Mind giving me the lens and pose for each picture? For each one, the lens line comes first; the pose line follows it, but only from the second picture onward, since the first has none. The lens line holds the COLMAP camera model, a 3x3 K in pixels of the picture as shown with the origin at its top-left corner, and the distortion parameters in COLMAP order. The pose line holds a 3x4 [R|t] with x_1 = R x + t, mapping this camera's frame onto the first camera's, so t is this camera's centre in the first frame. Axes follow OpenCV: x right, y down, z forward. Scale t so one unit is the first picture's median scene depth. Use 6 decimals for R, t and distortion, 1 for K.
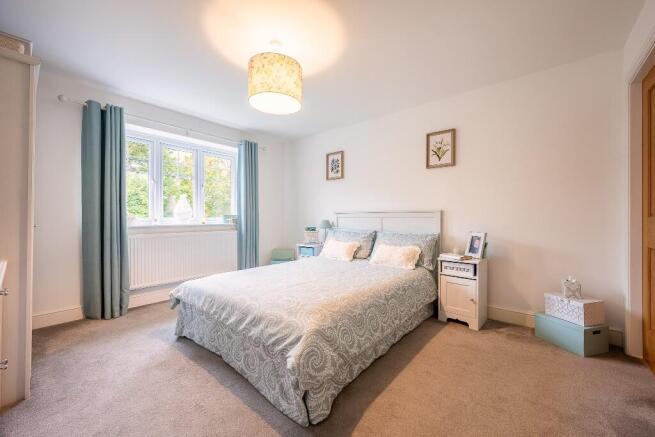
lens RADIAL K [[260.2, 0, 328.3], [0, 260.2, 218.8], [0, 0, 1]] dist [0.001942, 0.000048]
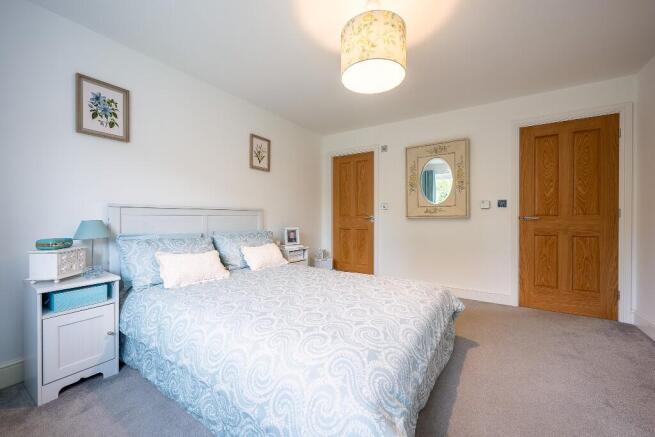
lens RADIAL K [[260.2, 0, 328.3], [0, 260.2, 218.8], [0, 0, 1]] dist [0.001942, 0.000048]
pose [[-0.124749, -0.009291, 0.992145, -0.671926], [0.001720, 0.999953, 0.009581, -0.002347], [-0.992187, 0.002902, -0.124727, 0.829431]]
